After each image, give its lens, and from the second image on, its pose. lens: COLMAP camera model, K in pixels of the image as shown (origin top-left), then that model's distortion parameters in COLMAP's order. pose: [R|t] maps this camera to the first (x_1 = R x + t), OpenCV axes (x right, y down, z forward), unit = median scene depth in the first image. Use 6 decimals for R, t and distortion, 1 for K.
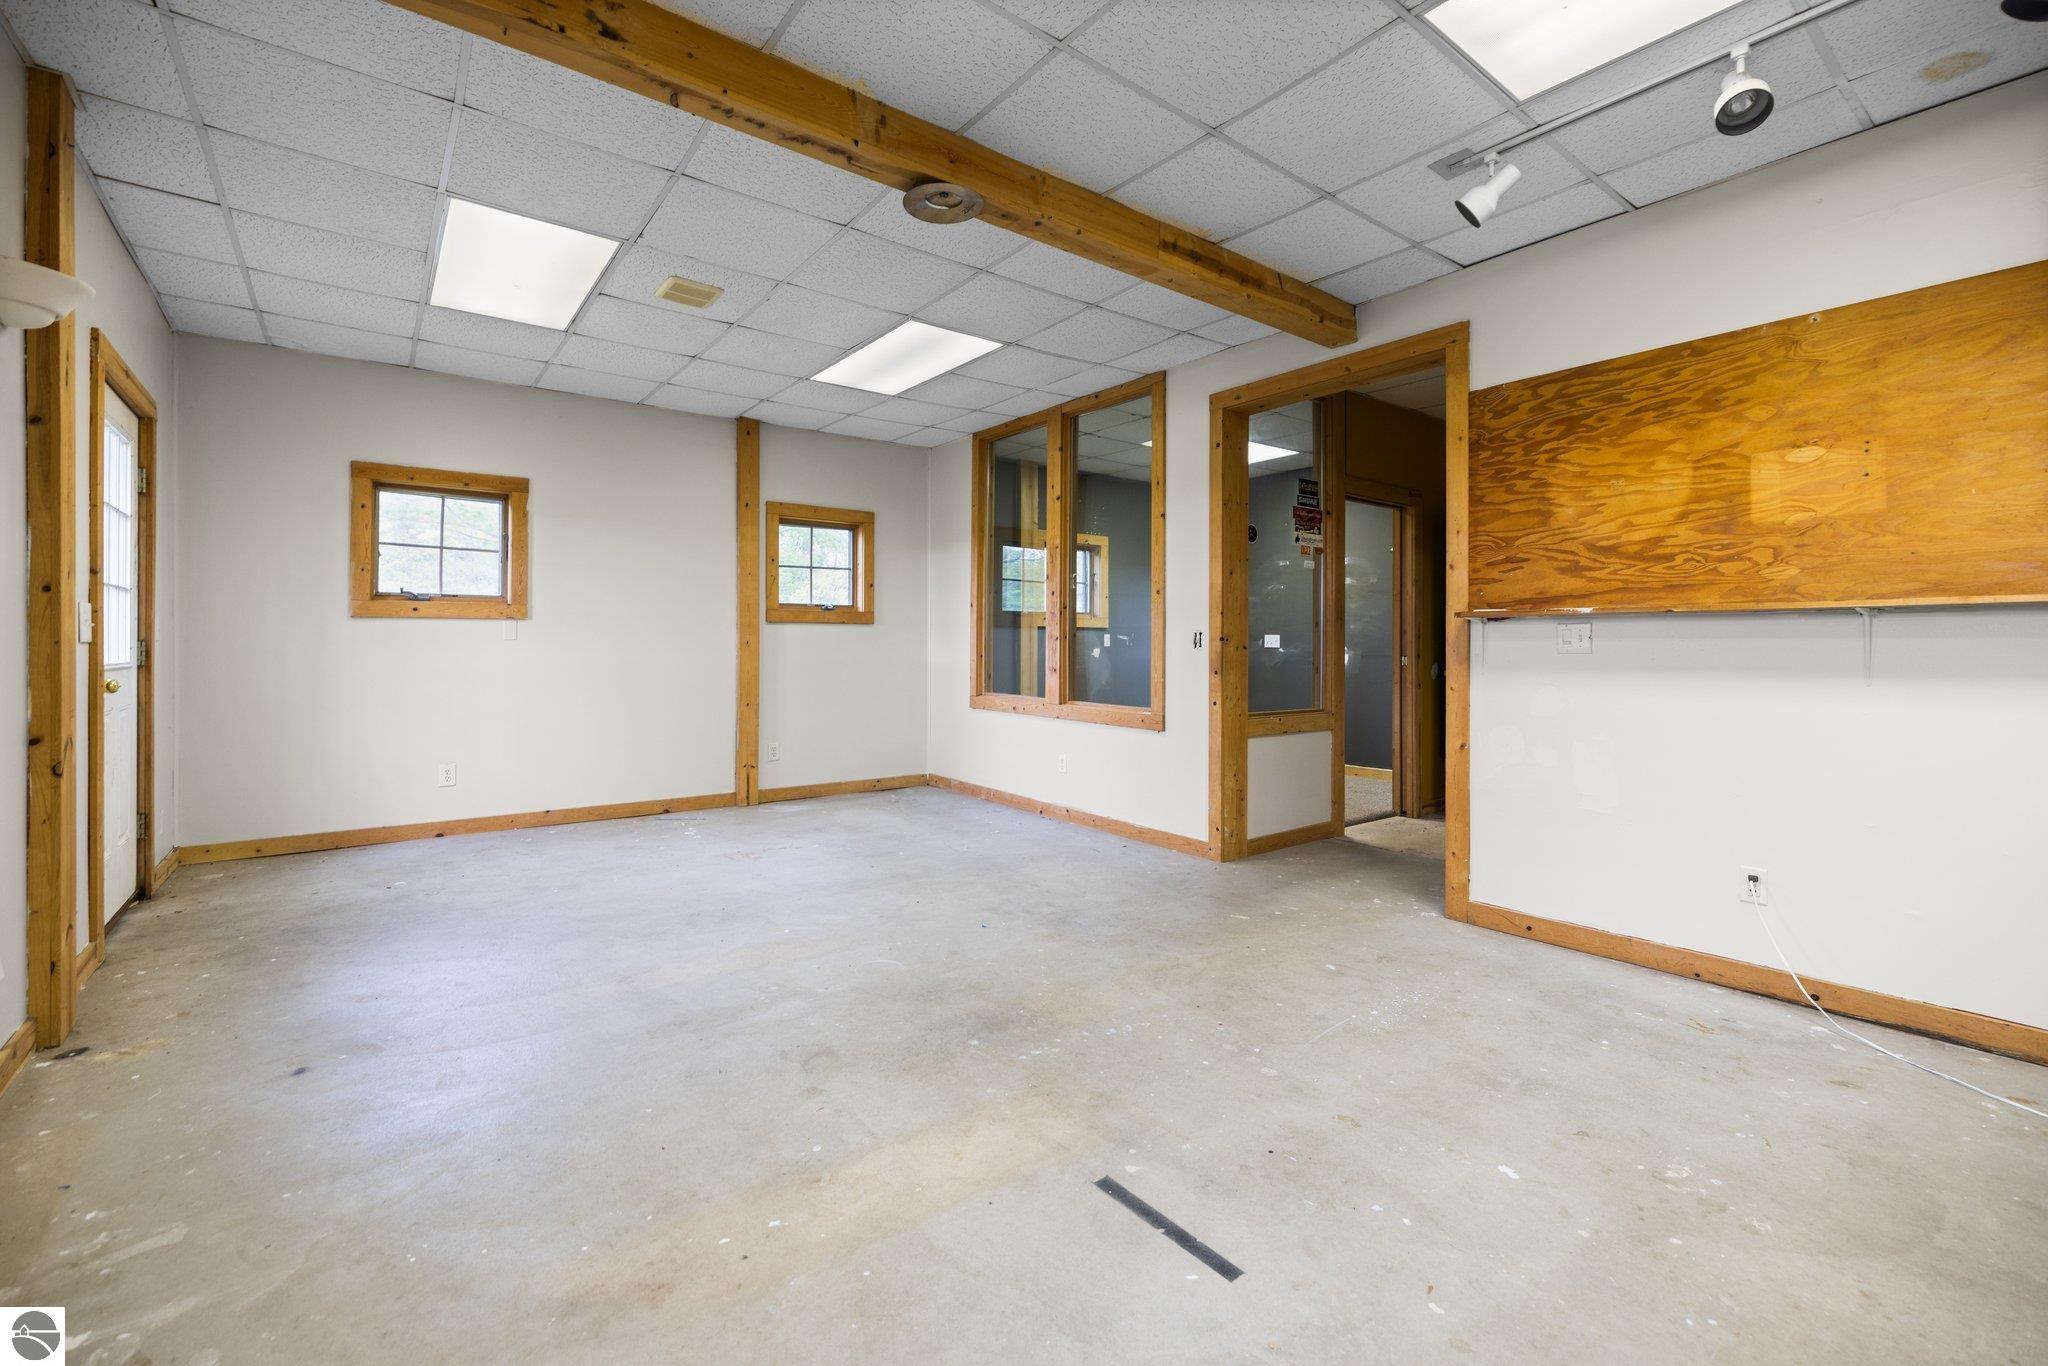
lens RADIAL K [[871.2, 0, 1042.2], [0, 871.2, 647.7], [0, 0, 1]] dist [0.000049, 0.000830]
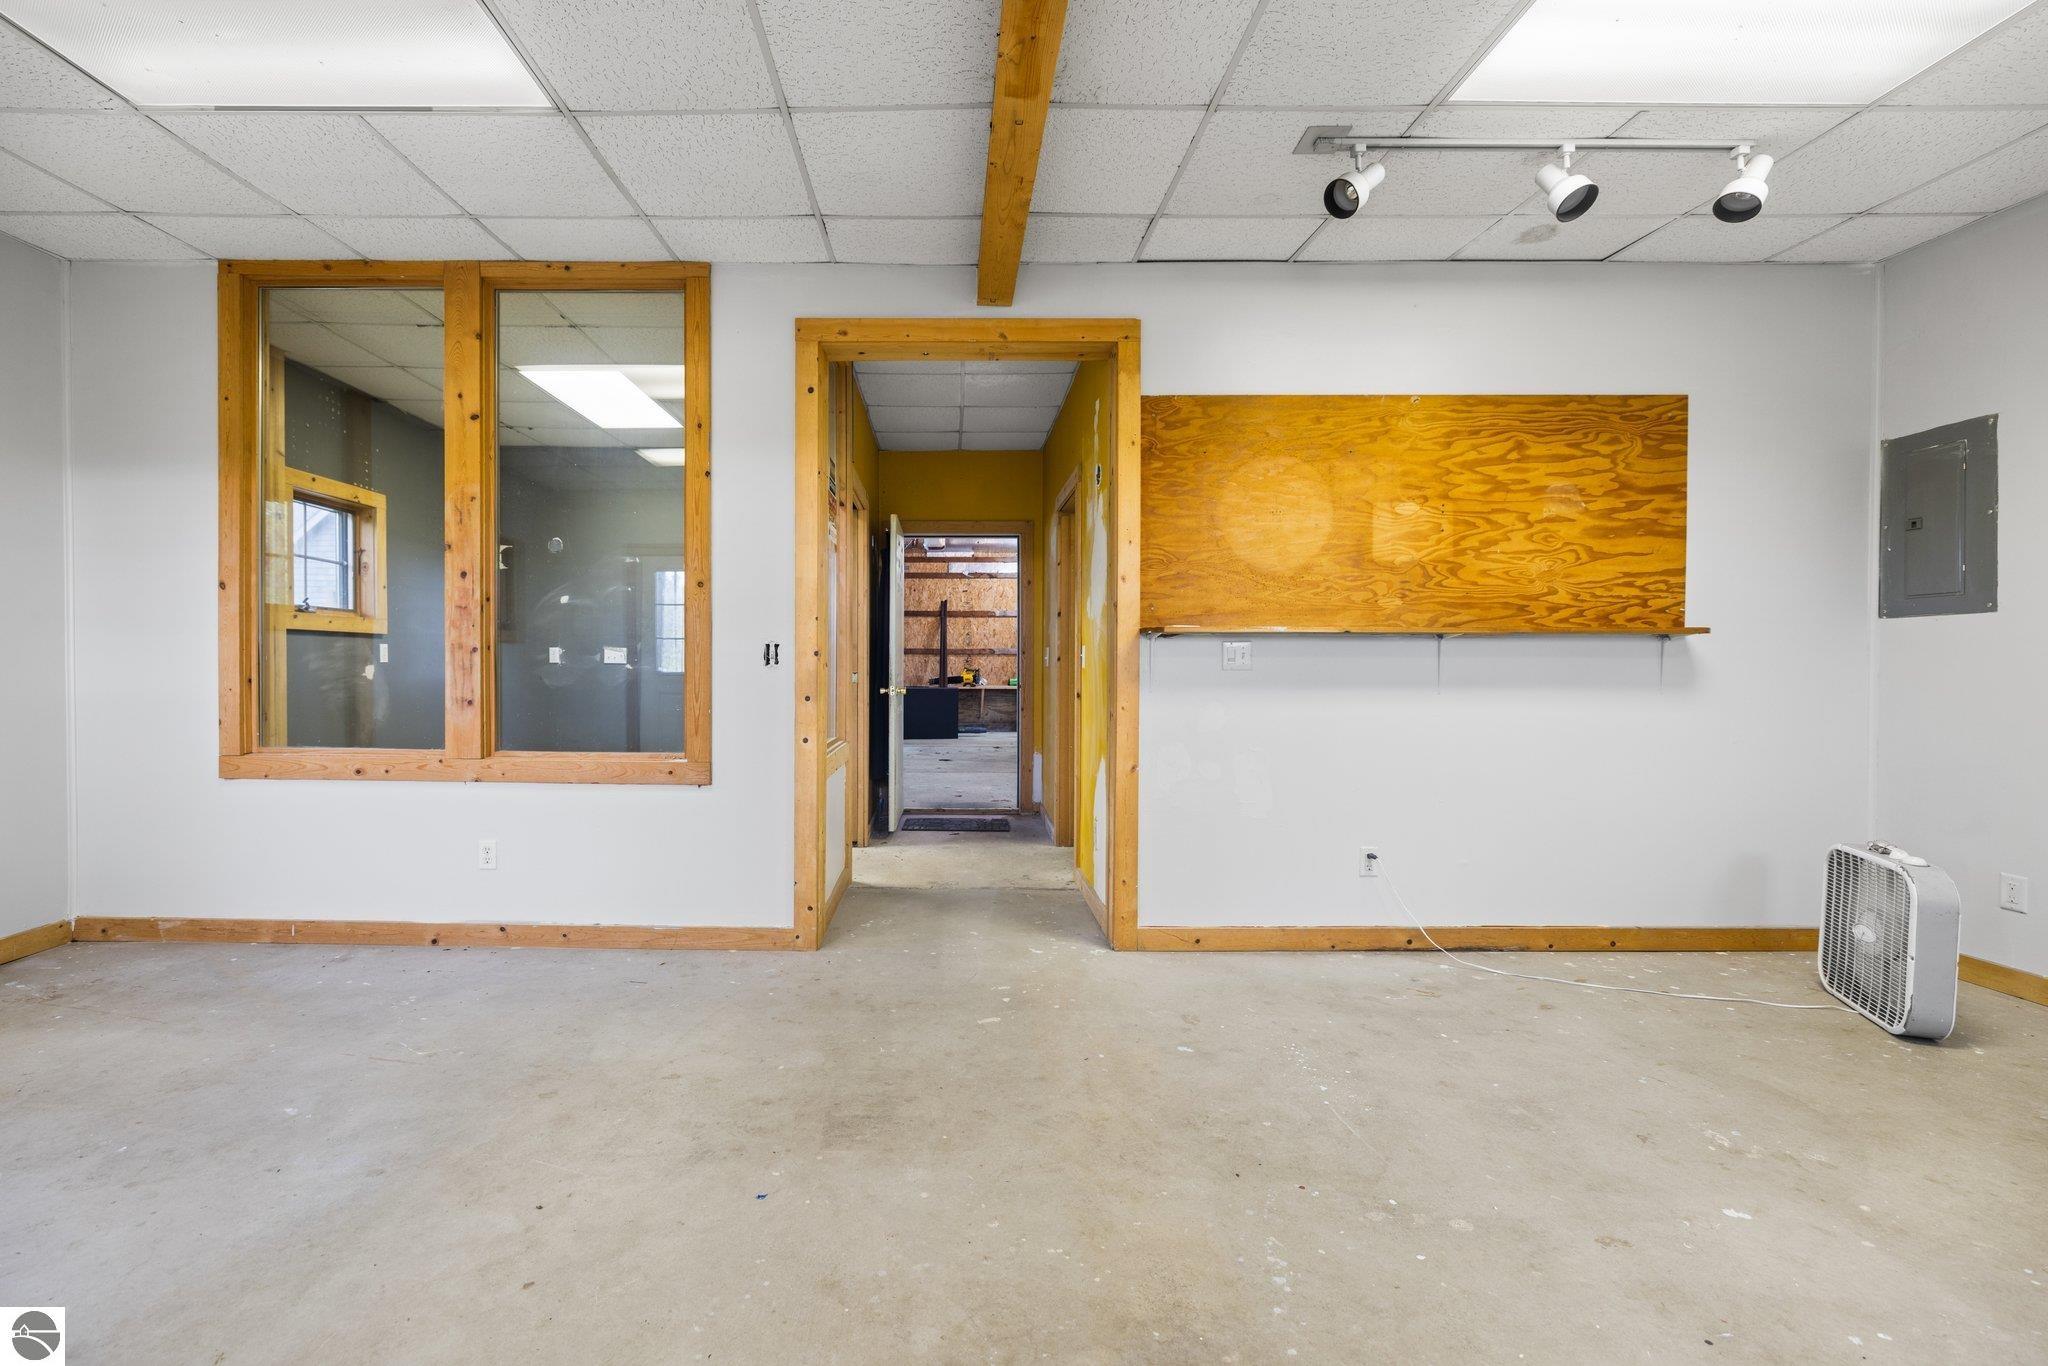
lens RADIAL K [[871.2, 0, 954.3], [0, 871.2, 680.3], [0, 0, 1]] dist [0.000049, 0.000830]
pose [[0.624733, -0.017078, 0.780652, -0.406093], [0.000695, 0.999773, 0.021315, -0.003533], [-0.780838, -0.012774, 0.624602, 0.592427]]
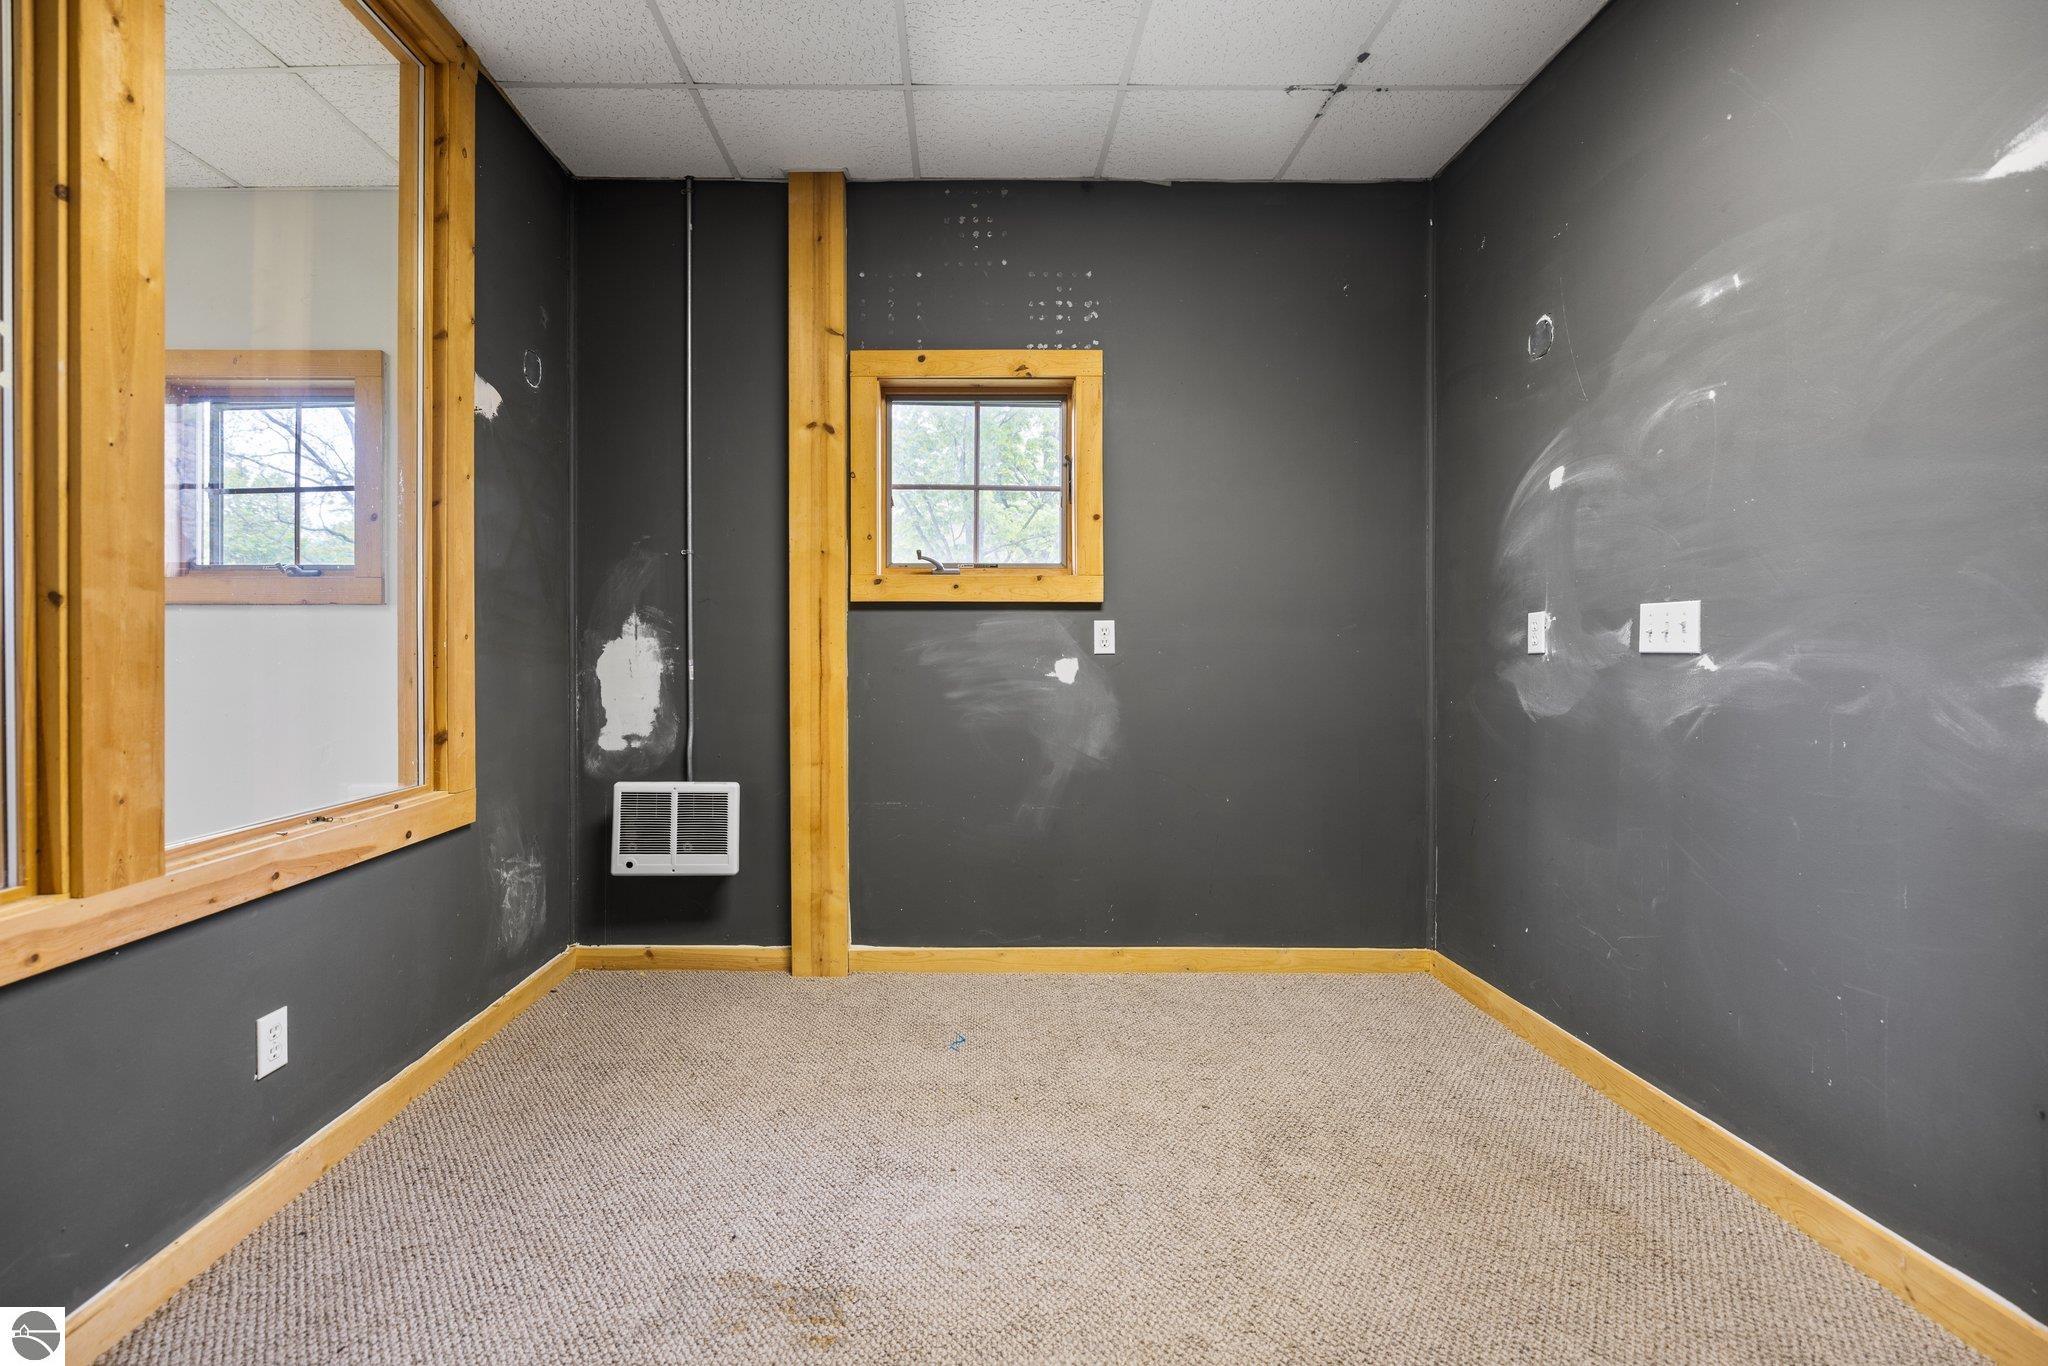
lens RADIAL K [[871.2, 0, 1023.1], [0, 871.2, 661.8], [0, 0, 1]] dist [0.000049, 0.000830]
pose [[0.776845, 0.000249, -0.629691, 0.659034], [0.001378, 0.999997, 0.002096, 0.003509], [0.629690, -0.002496, 0.776843, 1.647677]]
